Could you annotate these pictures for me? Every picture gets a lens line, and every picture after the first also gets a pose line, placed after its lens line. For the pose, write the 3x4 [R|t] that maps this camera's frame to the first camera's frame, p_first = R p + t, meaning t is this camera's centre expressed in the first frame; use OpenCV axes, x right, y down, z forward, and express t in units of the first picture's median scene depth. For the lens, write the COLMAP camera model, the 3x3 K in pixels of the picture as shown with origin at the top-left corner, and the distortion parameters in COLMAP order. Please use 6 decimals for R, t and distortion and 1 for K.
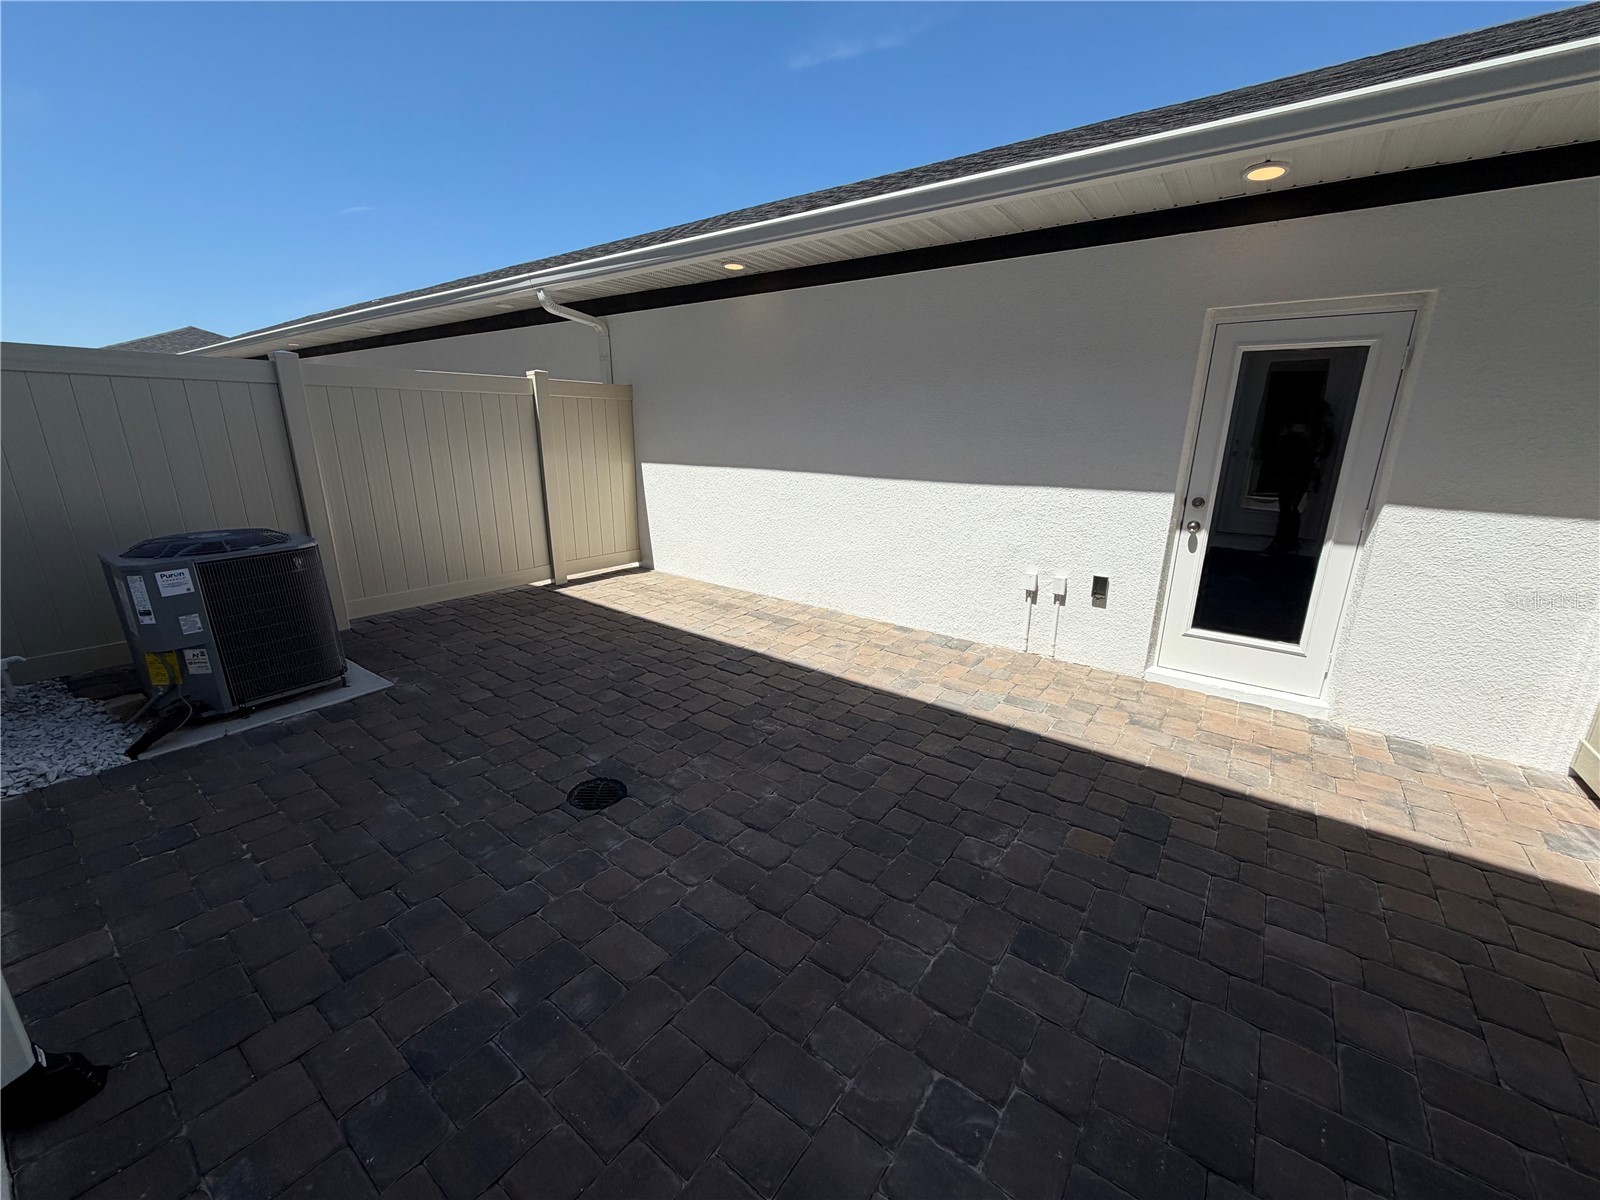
lens RADIAL K [[637.0, 0, 800.1], [0, 637.0, 601.0], [0, 0, 1]] dist [0.007653, -0.000047]
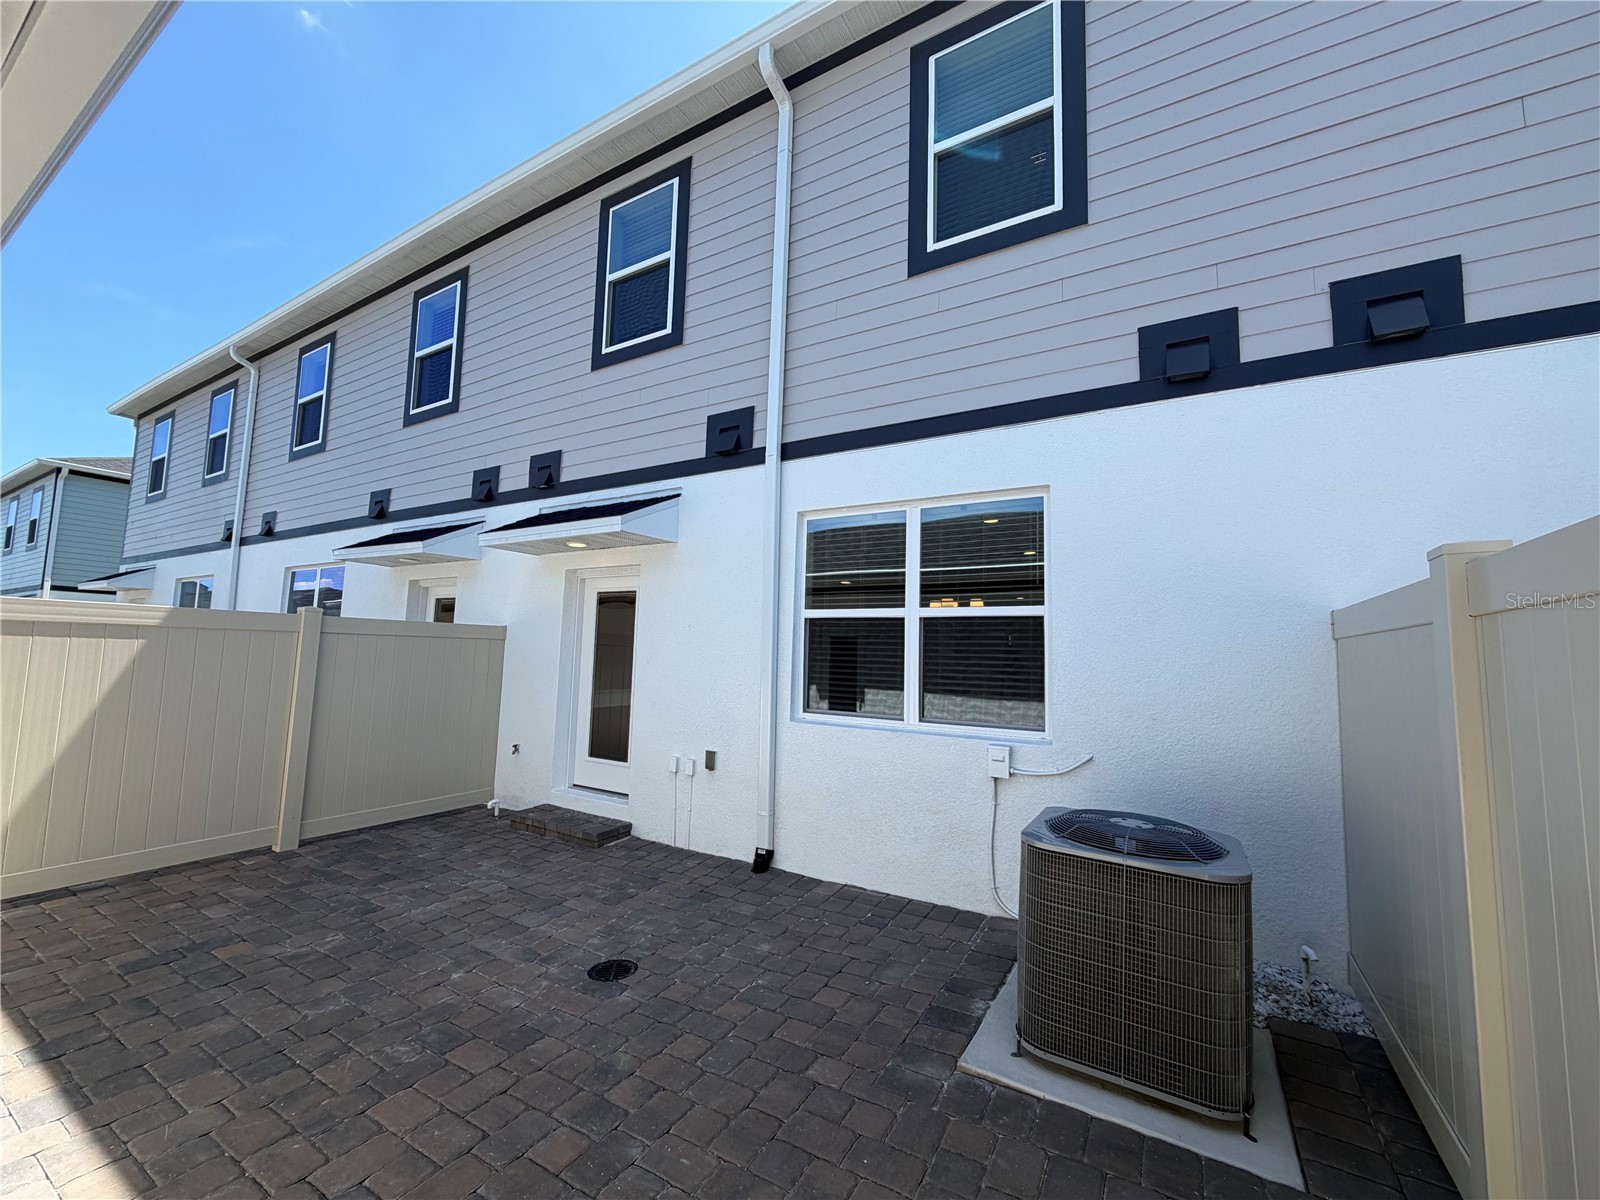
lens RADIAL K [[637.0, 0, 800.2], [0, 637.0, 600.3], [0, 0, 1]] dist [0.007653, -0.000047]
pose [[-0.993793, -0.044791, -0.101825, -0.539530], [-0.063159, 0.980701, 0.185029, -0.641002], [0.091572, 0.190312, -0.977444, 2.175498]]
